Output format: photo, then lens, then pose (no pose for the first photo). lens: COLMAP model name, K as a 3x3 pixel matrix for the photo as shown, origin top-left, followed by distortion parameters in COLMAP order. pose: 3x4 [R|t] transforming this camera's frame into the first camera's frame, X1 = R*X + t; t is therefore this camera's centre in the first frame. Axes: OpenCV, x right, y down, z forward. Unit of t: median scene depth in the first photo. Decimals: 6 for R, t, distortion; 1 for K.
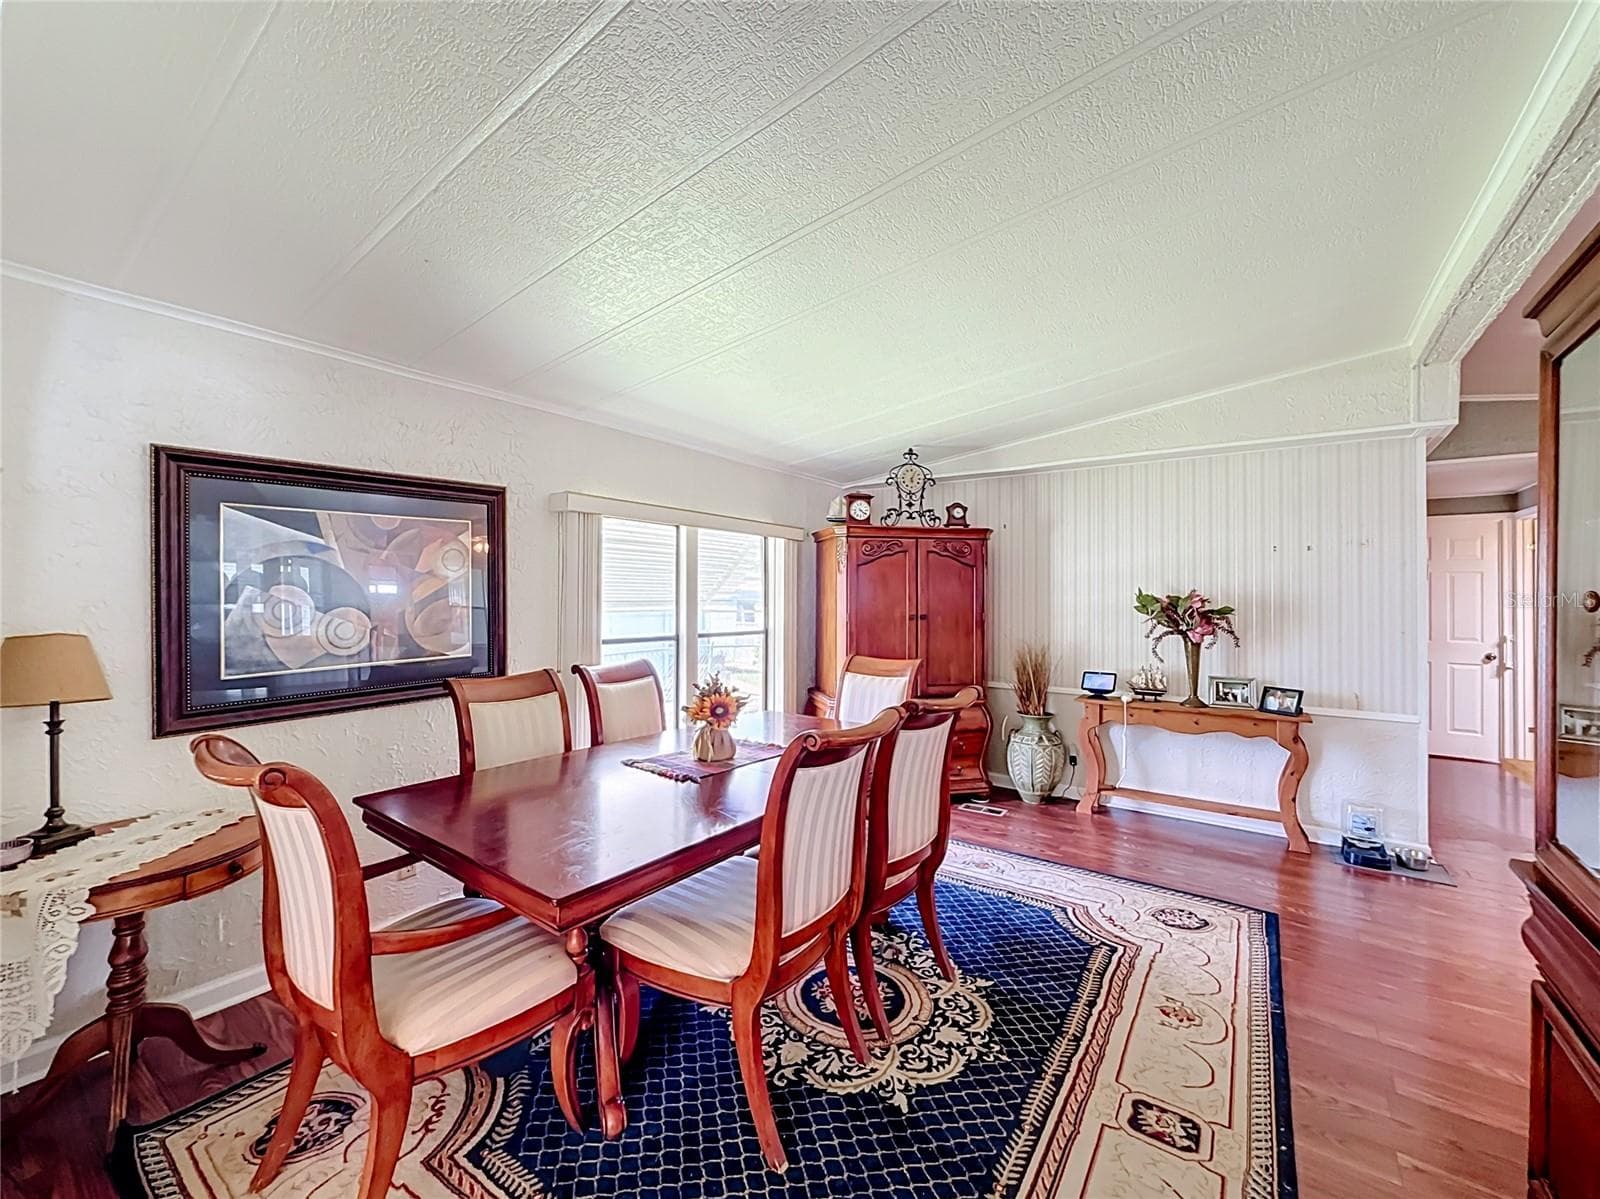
lens RADIAL K [[663.5, 0, 794.9], [0, 663.5, 596.7], [0, 0, 1]] dist [0.000094, 0.000419]
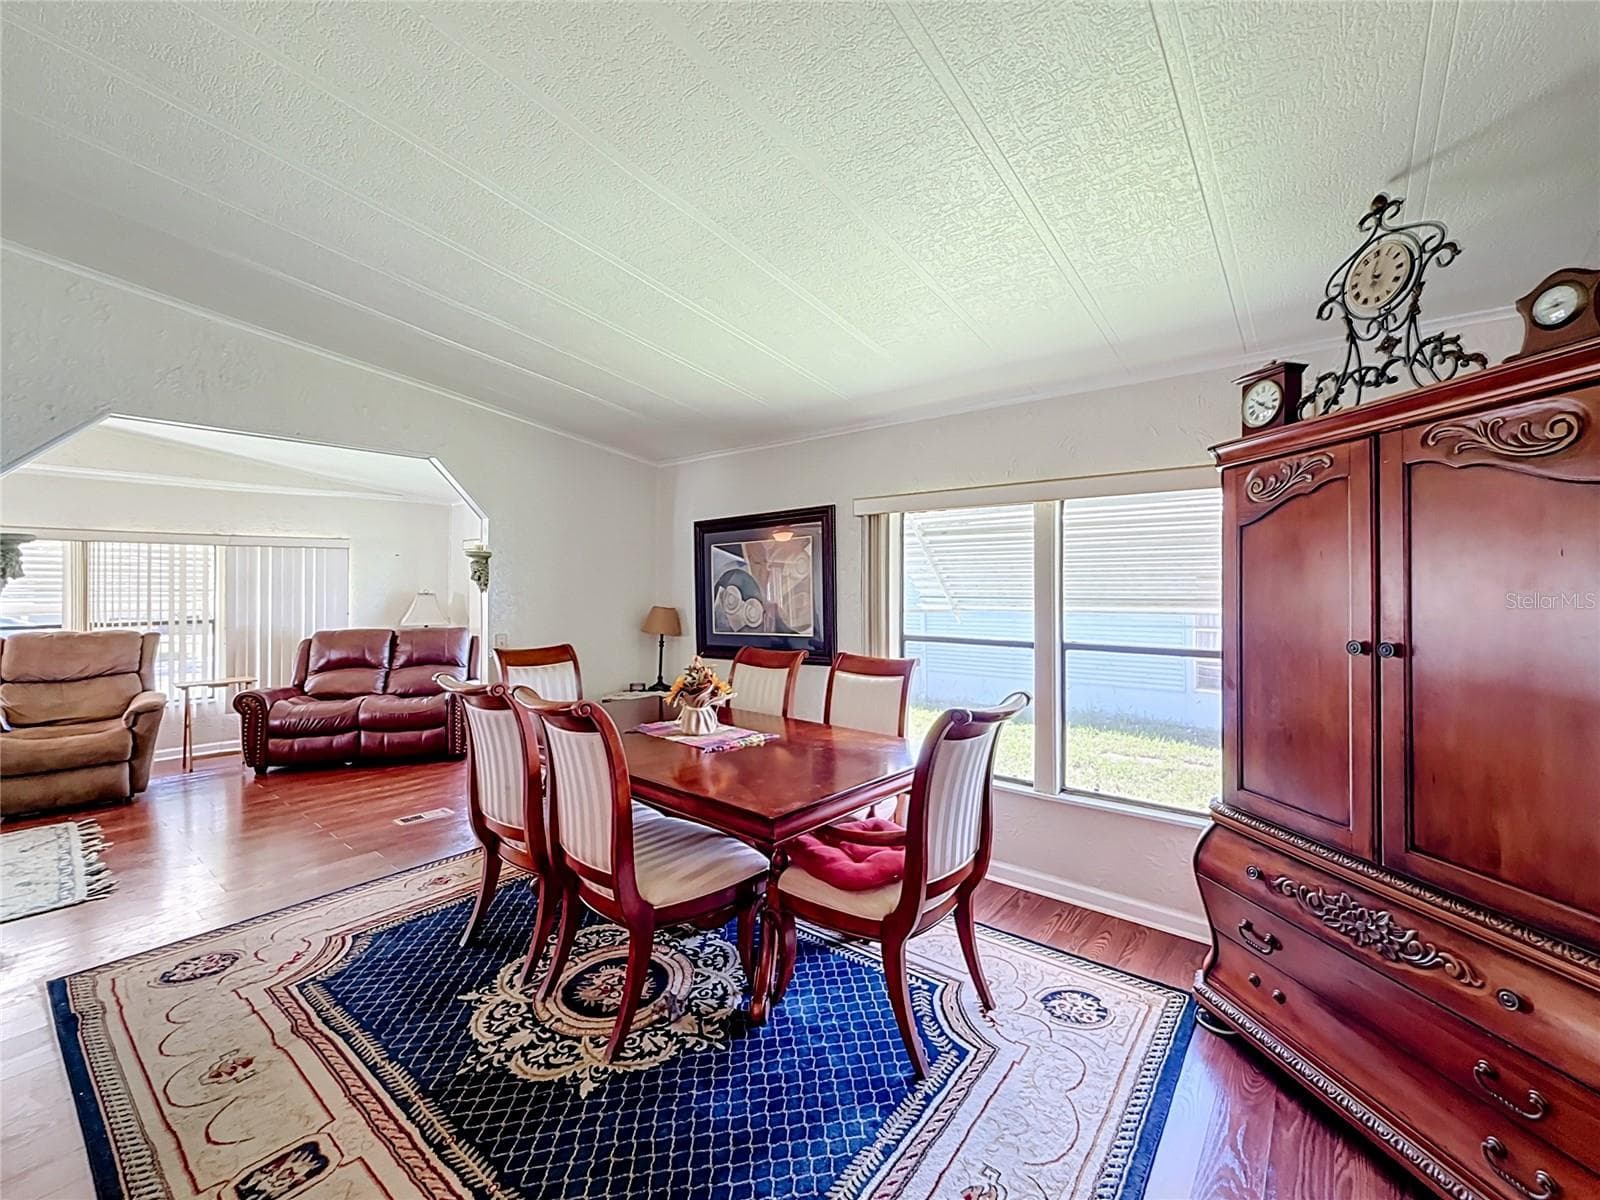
lens RADIAL K [[663.5, 0, 797.6], [0, 663.5, 589.3], [0, 0, 1]] dist [0.000094, 0.000419]
pose [[-0.059366, -0.006009, -0.998218, 1.199431], [-0.004102, 0.999975, -0.005776, 0.003832], [0.998228, 0.003752, -0.059389, 1.477310]]
